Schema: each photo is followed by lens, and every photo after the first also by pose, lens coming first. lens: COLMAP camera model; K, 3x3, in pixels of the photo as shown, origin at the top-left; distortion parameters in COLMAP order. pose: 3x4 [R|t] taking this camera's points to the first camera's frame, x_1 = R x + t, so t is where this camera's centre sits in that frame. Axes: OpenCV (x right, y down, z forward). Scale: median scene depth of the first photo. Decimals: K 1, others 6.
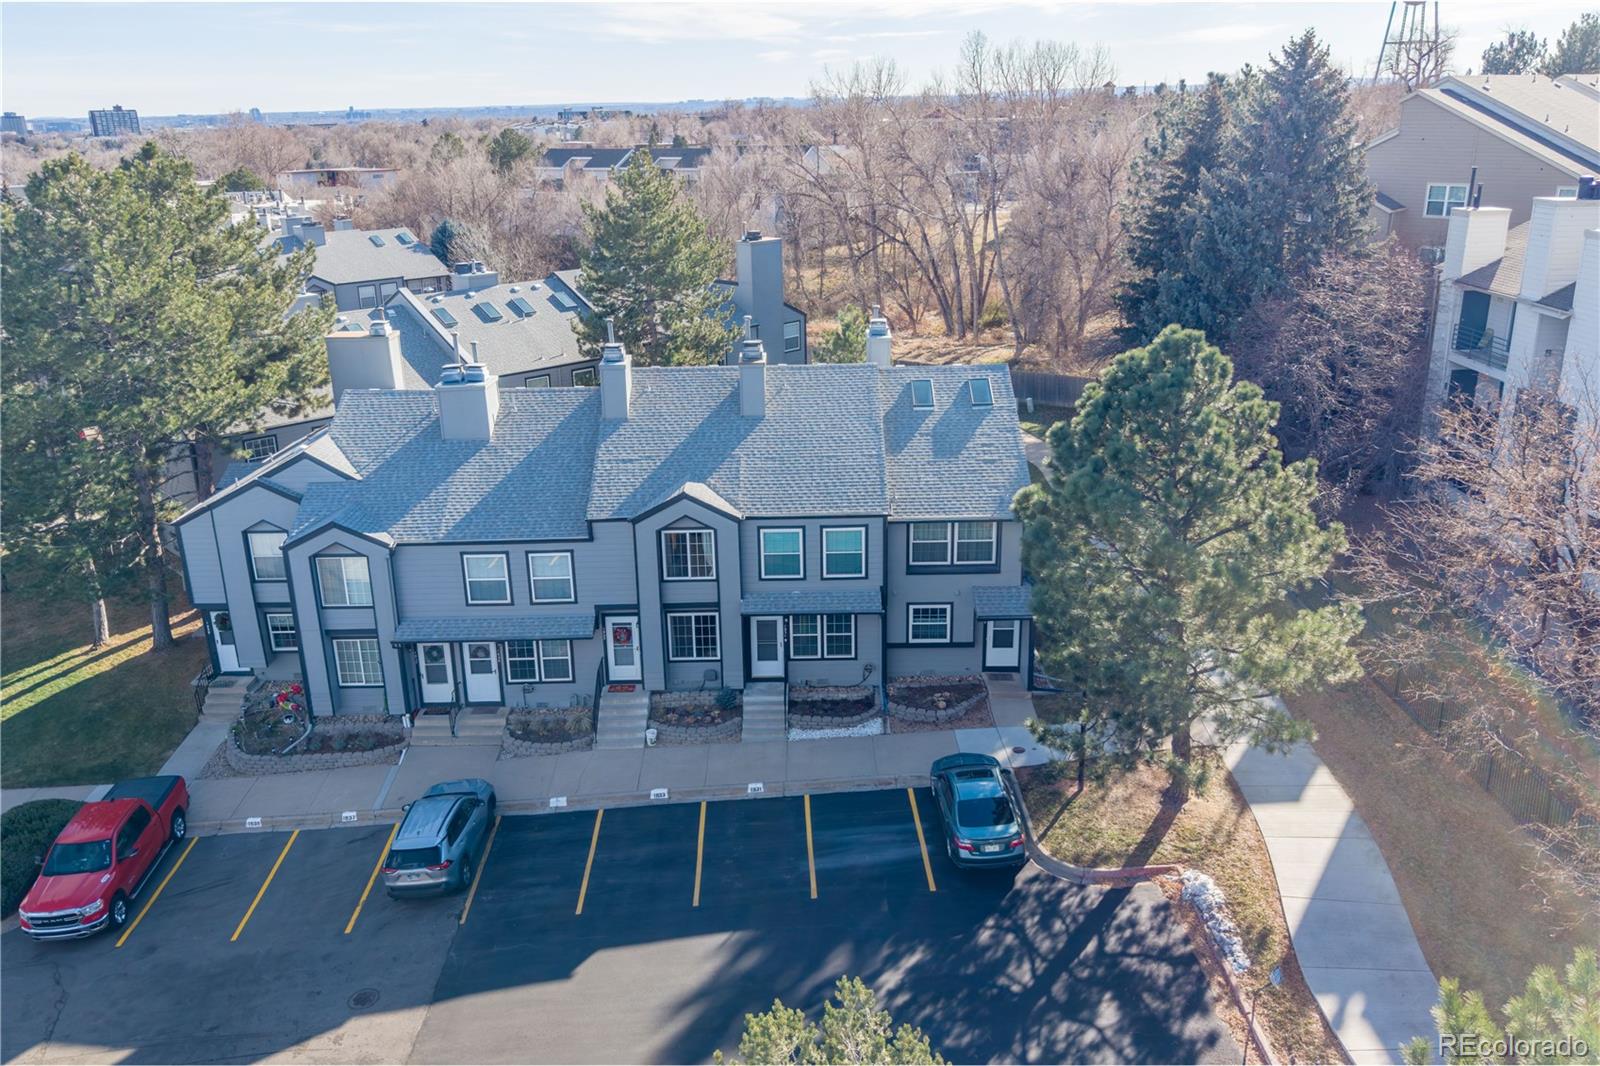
lens RADIAL K [[1271.5, 0, 800.0], [0, 1271.5, 507.1], [0, 0, 1]] dist [0.054550, -0.075871]
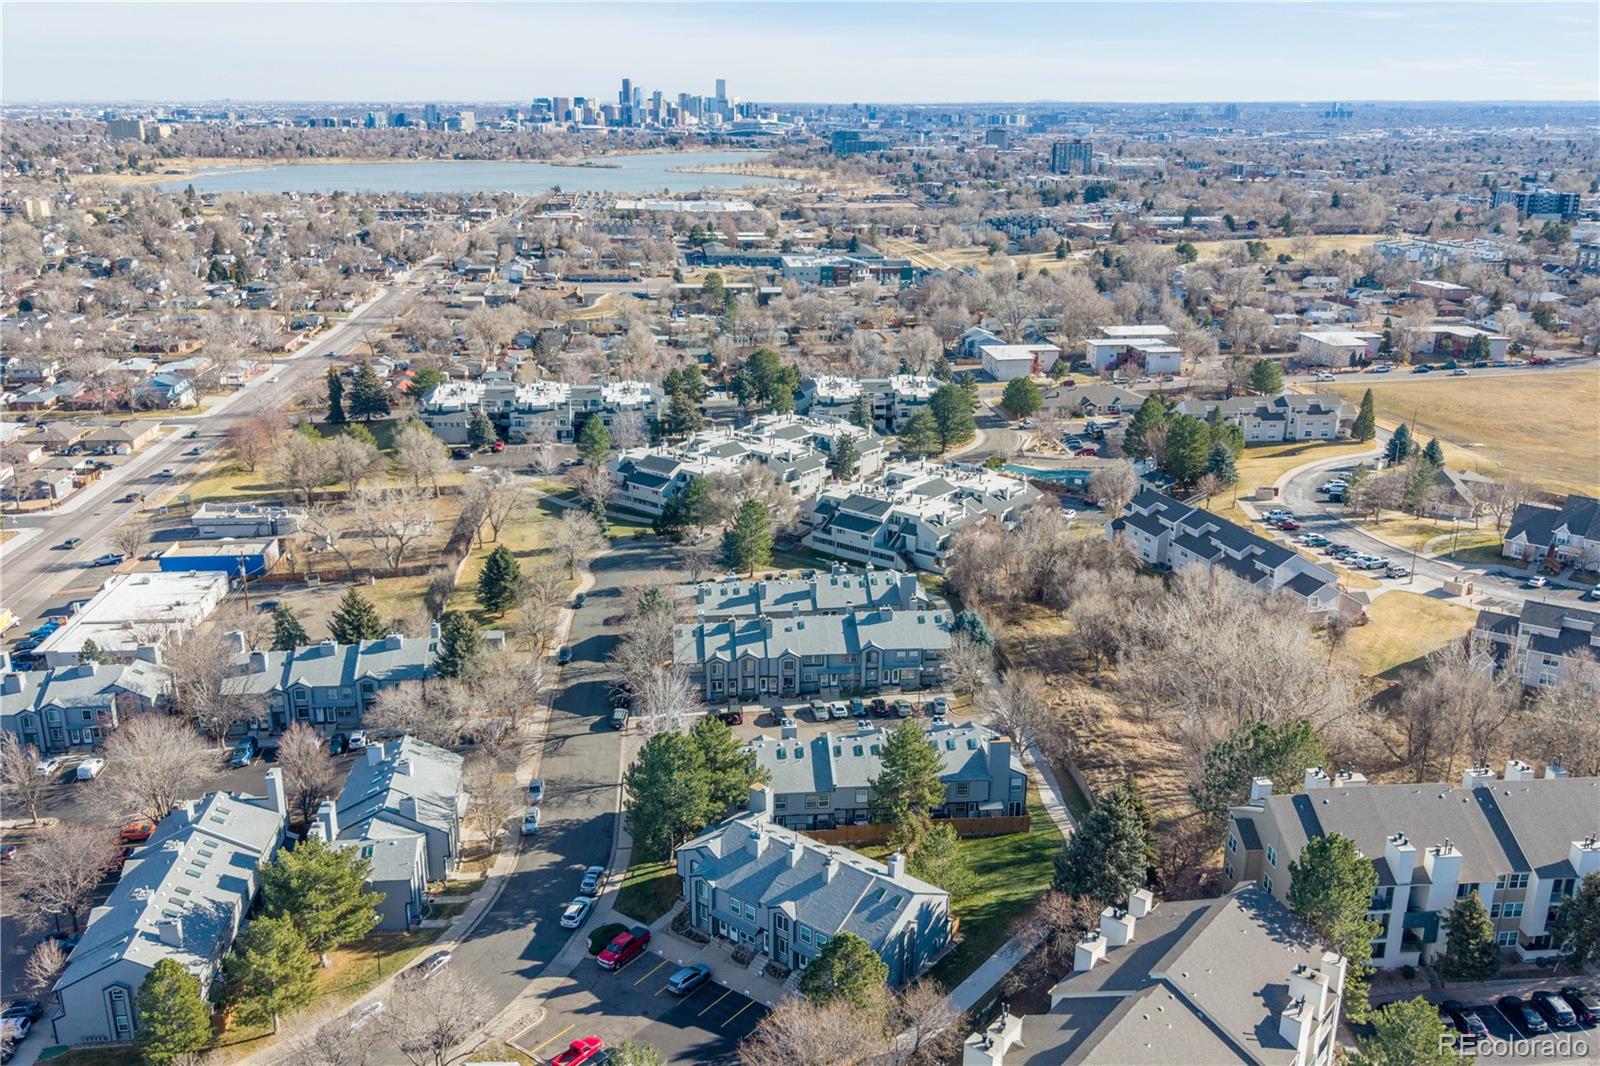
lens RADIAL K [[1271.5, 0, 800.0], [0, 1271.5, 507.1], [0, 0, 1]] dist [0.054550, -0.075871]
pose [[0.783896, 0.197741, -0.588562, 1.502066], [-0.220997, 0.974711, 0.033135, -1.013295], [0.580231, 0.104096, 0.807773, -1.544455]]
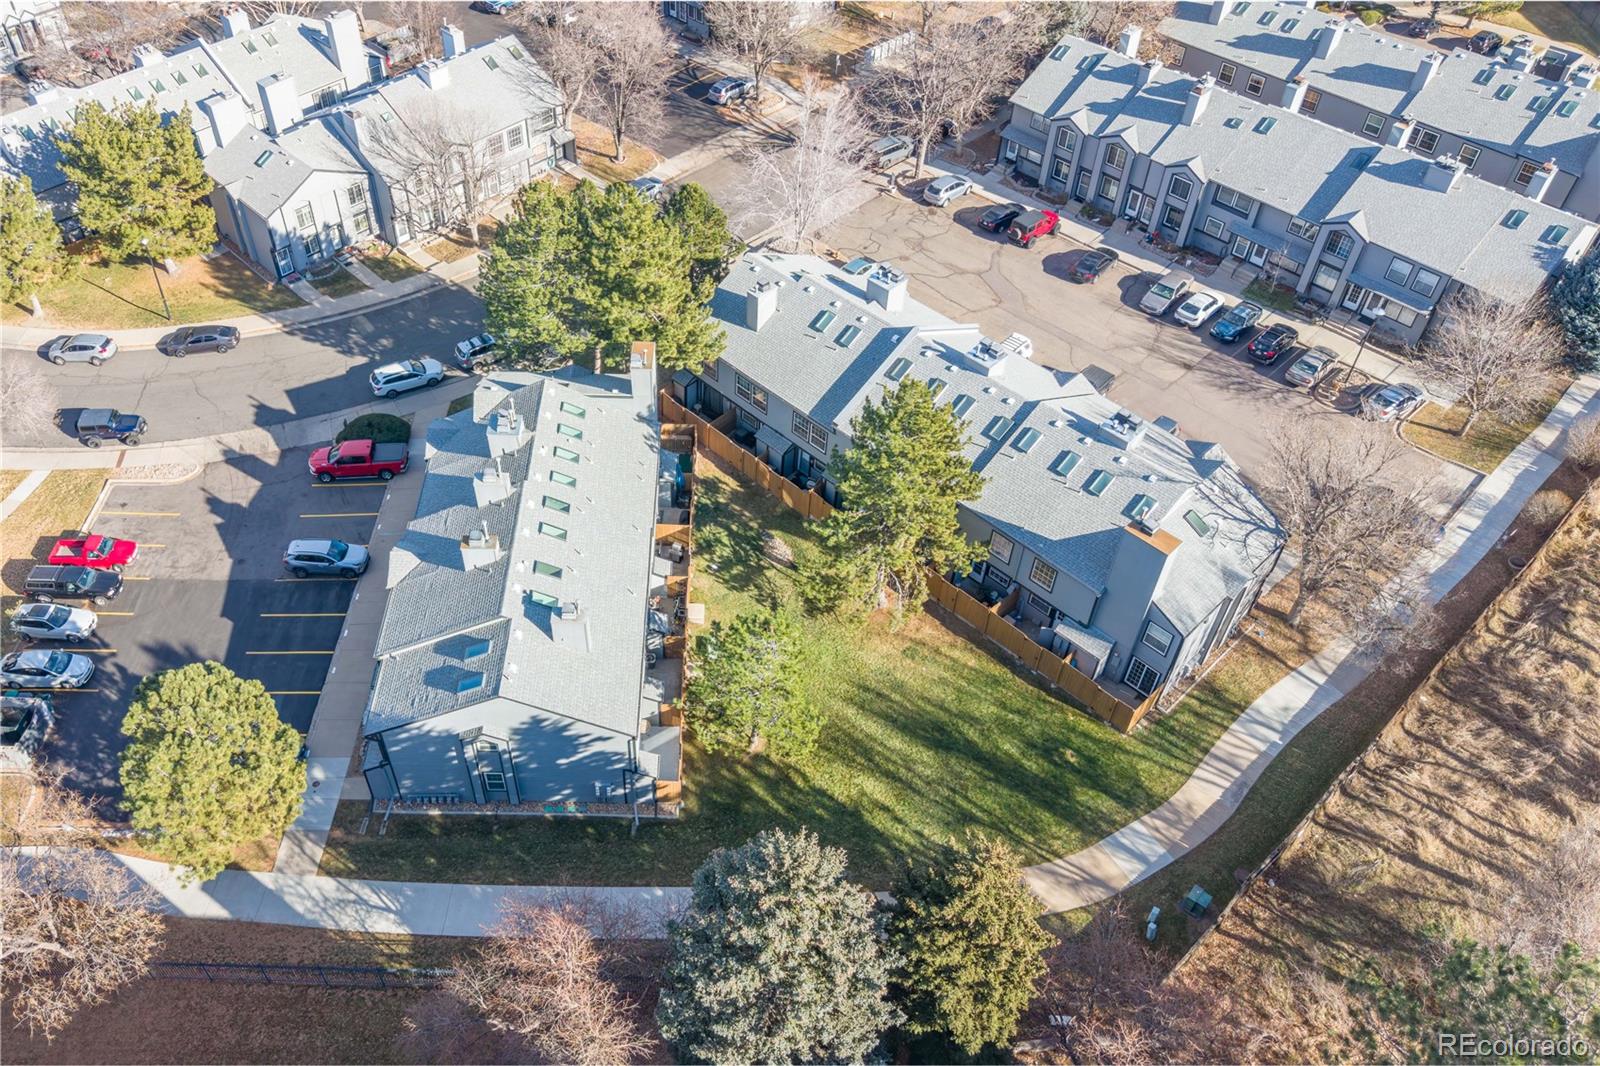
lens RADIAL K [[1271.5, 0, 800.0], [0, 1271.5, 507.1], [0, 0, 1]] dist [0.054550, -0.075871]
pose [[0.009462, 0.724570, -0.689137, 0.955821], [-0.330237, 0.652765, 0.681793, -1.300105], [0.943851, 0.221127, 0.245456, 1.059053]]
